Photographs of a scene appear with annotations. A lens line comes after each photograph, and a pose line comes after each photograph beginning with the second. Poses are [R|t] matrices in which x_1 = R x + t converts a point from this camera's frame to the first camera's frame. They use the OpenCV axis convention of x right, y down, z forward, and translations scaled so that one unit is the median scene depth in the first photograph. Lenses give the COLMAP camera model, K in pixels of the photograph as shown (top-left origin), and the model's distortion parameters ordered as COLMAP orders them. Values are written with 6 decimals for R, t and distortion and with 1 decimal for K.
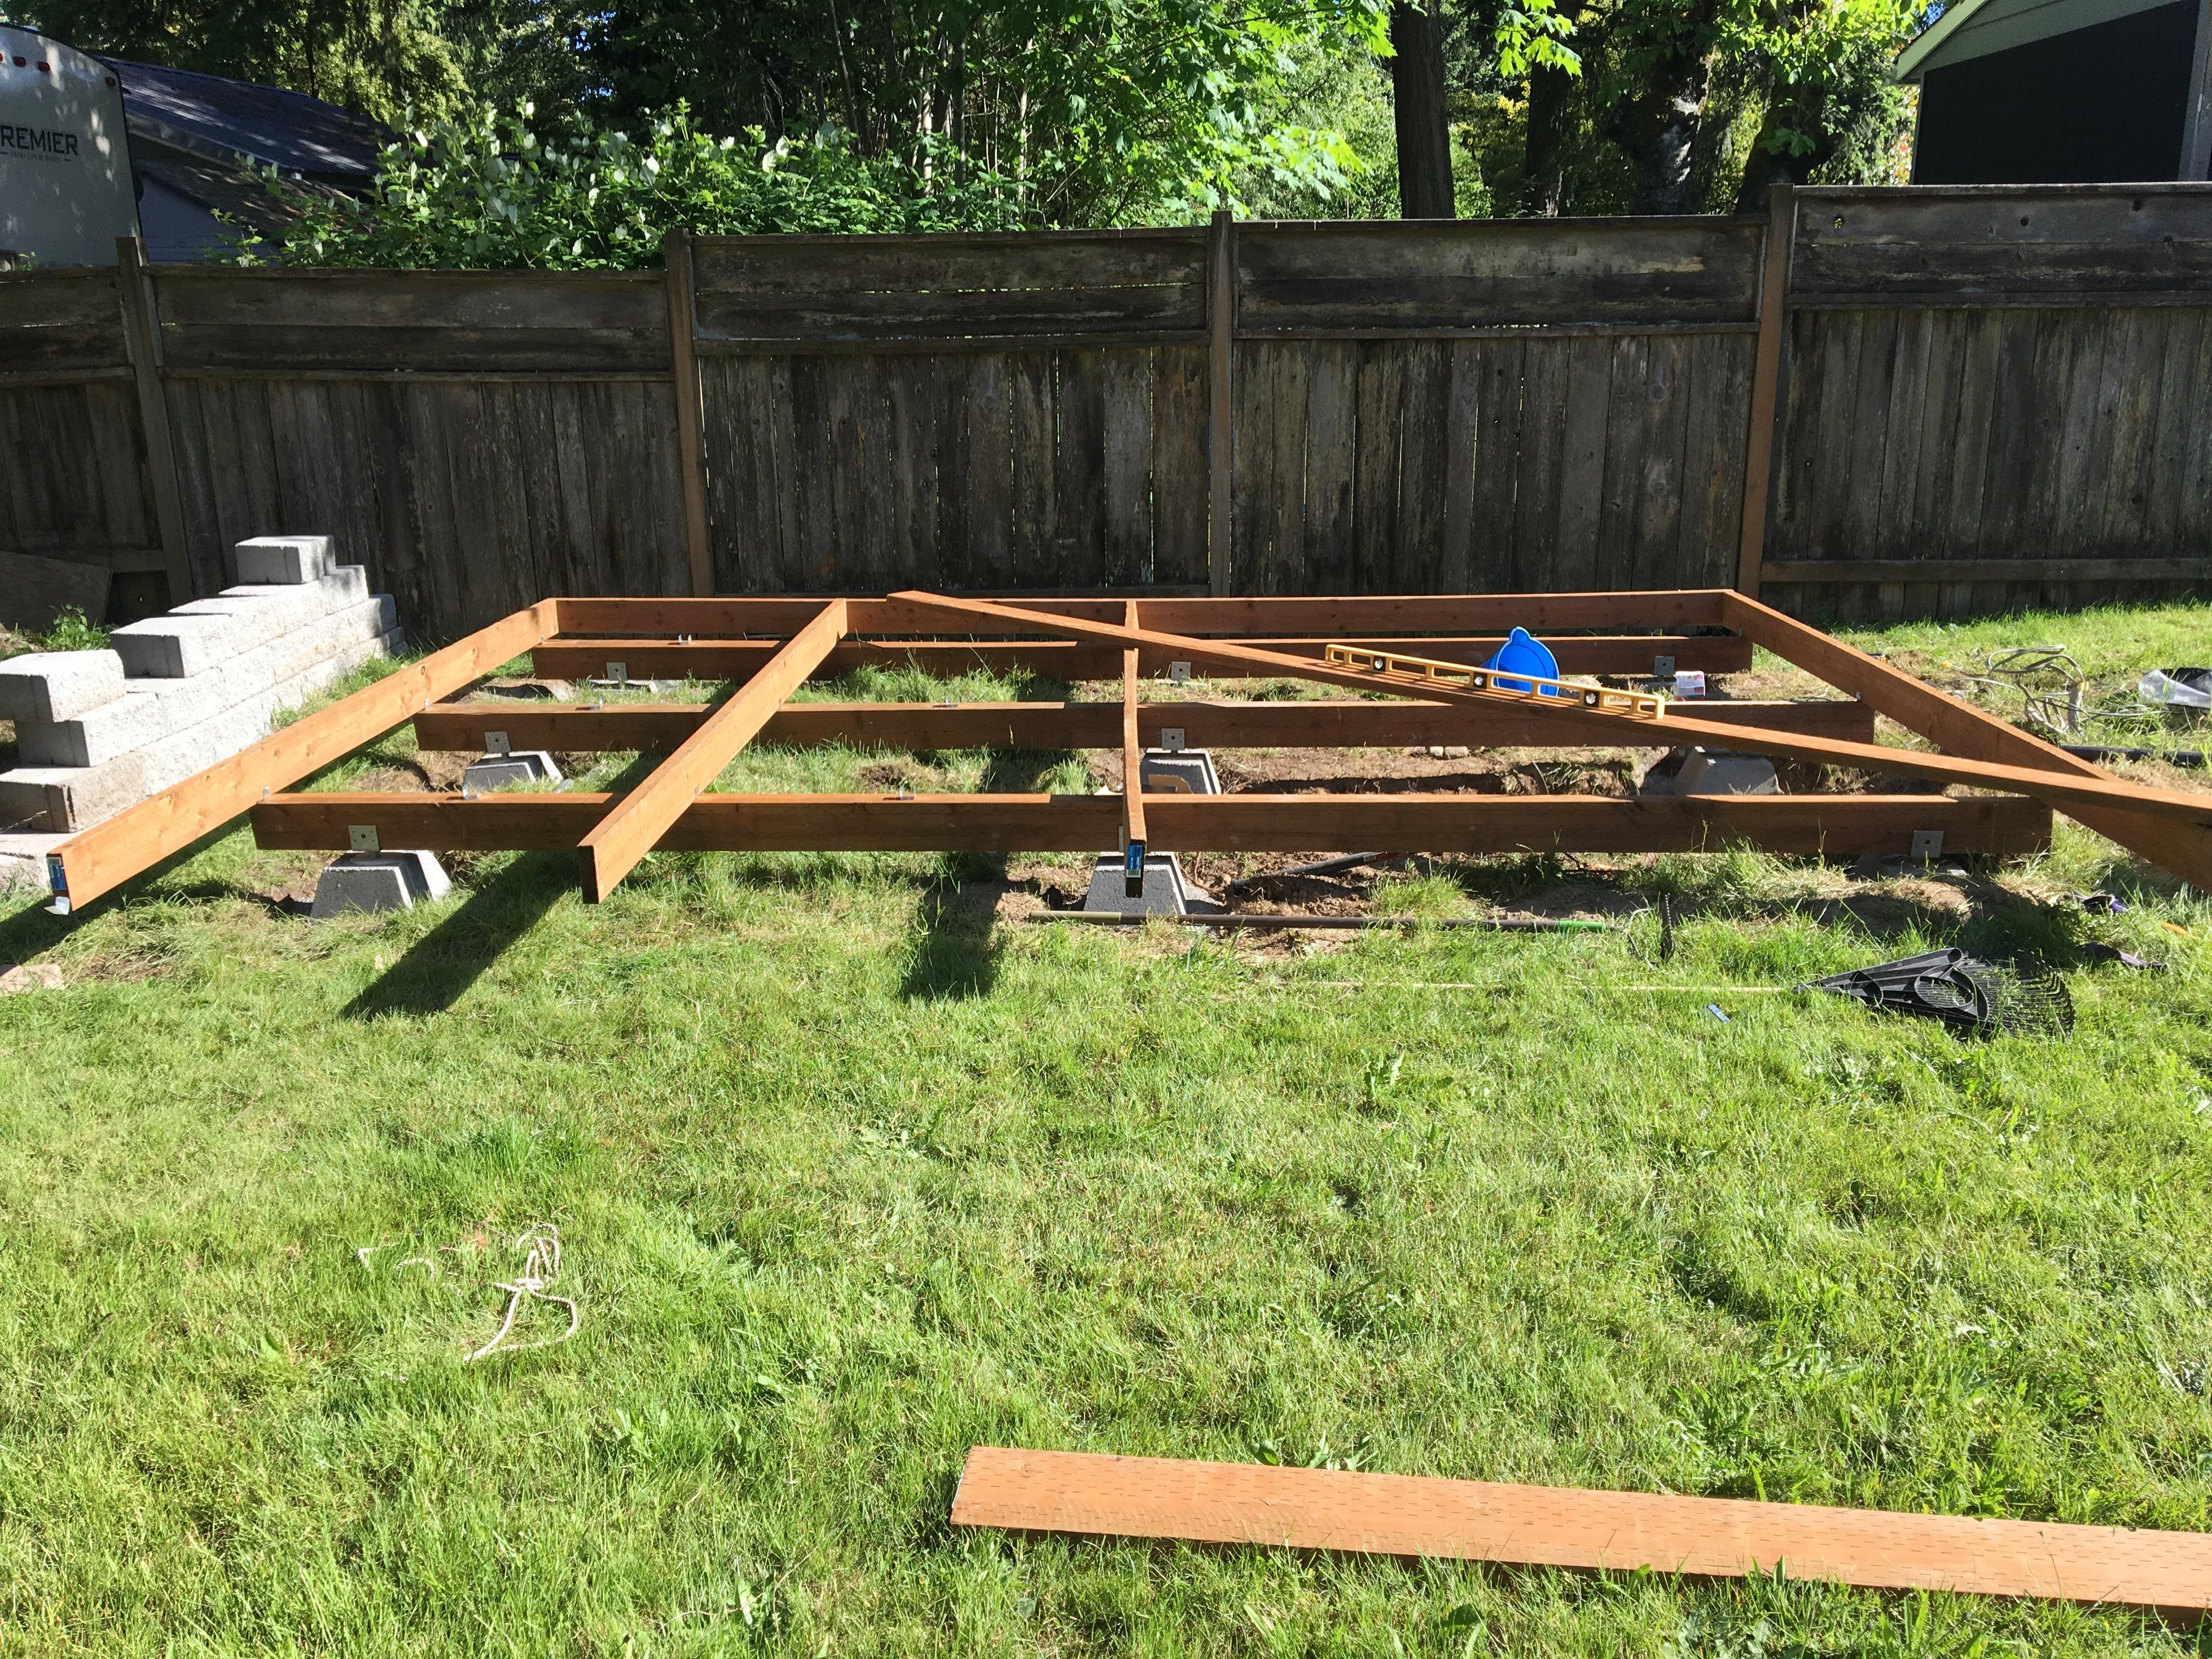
lens RADIAL K [[1846.6, 0, 1109.7], [0, 1846.6, 834.4], [0, 0, 1]] dist [0.077133, -0.114933]
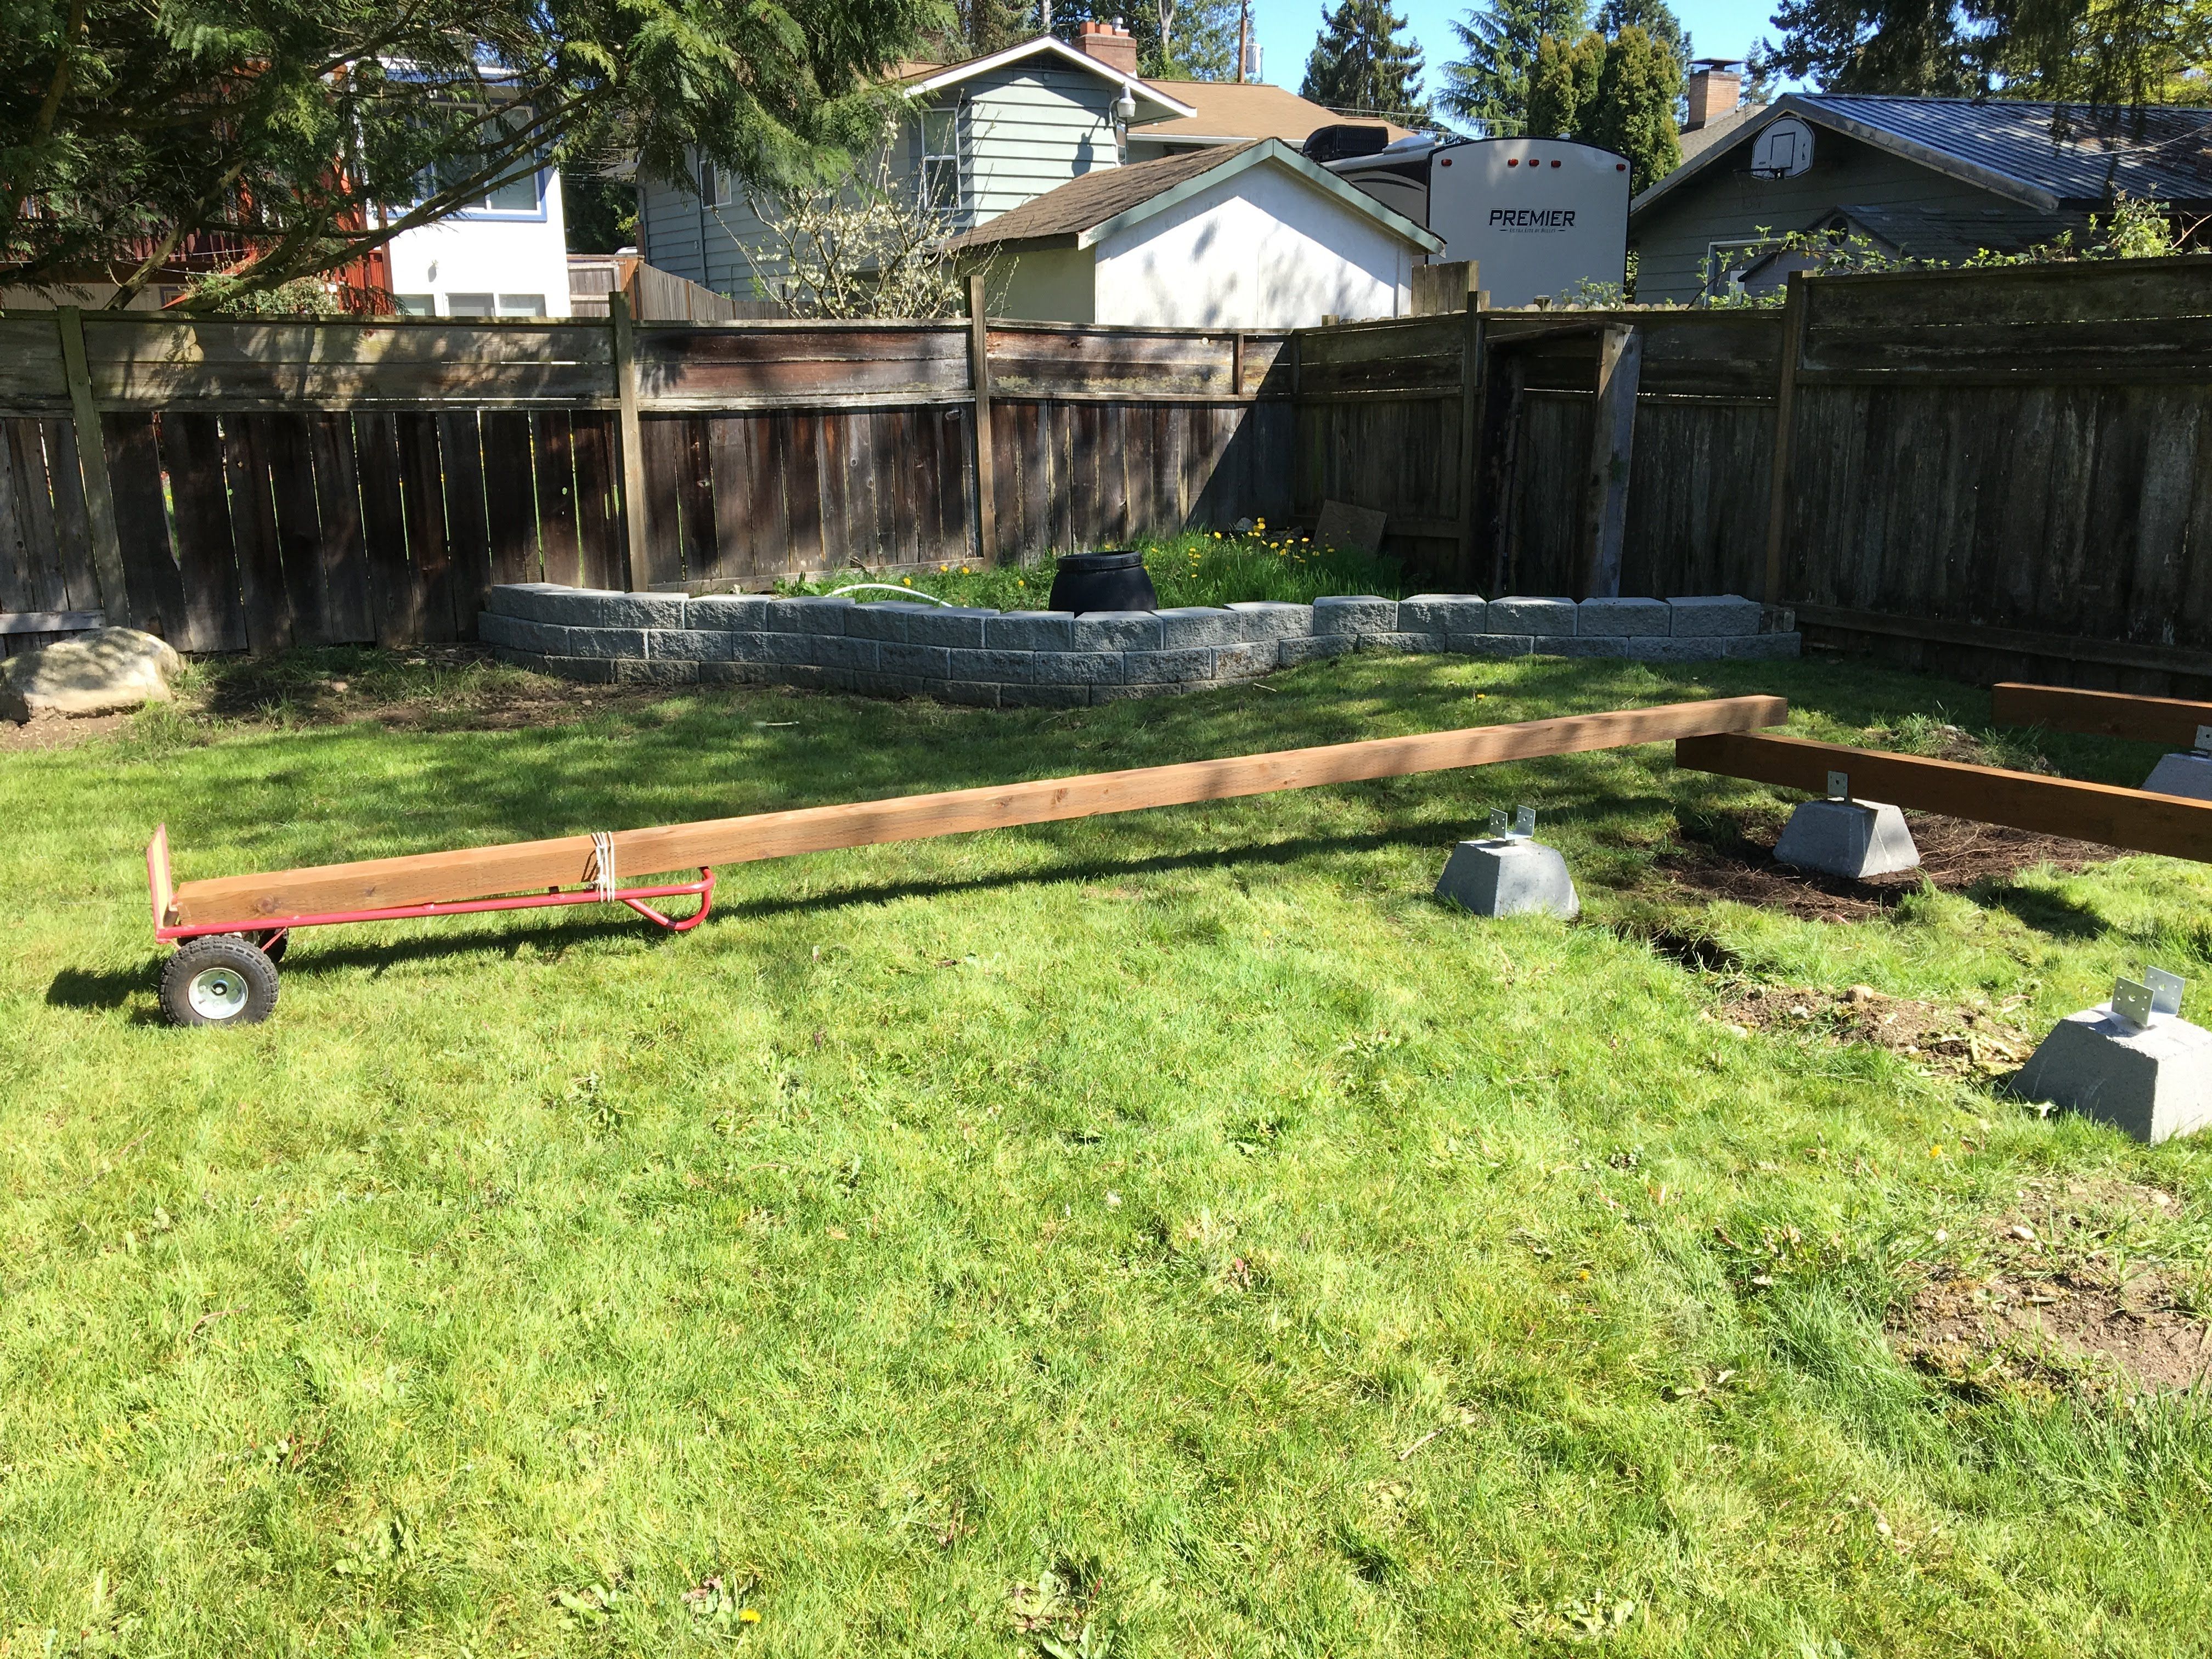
lens RADIAL K [[1846.6, 0, 1114.7], [0, 1846.6, 828.5], [0, 0, 1]] dist [0.077133, -0.114933]
pose [[0.498571, 0.222243, -0.837875, 0.558139], [-0.225223, 0.966592, 0.122368, -0.046781], [0.837079, 0.127700, 0.531970, 0.105867]]
